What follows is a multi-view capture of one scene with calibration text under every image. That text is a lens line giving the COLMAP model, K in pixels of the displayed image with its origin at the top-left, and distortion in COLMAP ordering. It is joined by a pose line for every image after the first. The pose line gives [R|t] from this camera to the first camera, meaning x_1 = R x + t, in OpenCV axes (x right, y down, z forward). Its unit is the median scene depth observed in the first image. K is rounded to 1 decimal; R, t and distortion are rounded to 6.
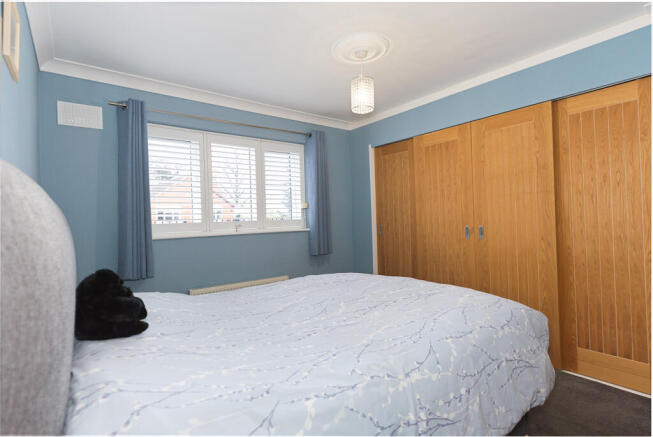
lens RADIAL K [[318.7, 0, 325.0], [0, 318.7, 218.5], [0, 0, 1]] dist [-0.004642, -0.001132]
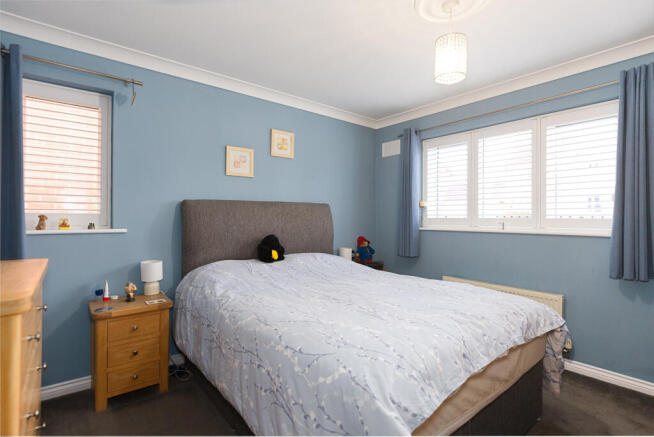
lens RADIAL K [[319.2, 0, 325.6], [0, 319.2, 215.8], [0, 0, 1]] dist [-0.004642, -0.001132]
pose [[0.019545, 0.026236, -0.999465, 0.806263], [-0.005960, 0.999641, 0.026124, -0.024037], [0.999791, 0.005446, 0.019694, 0.615095]]
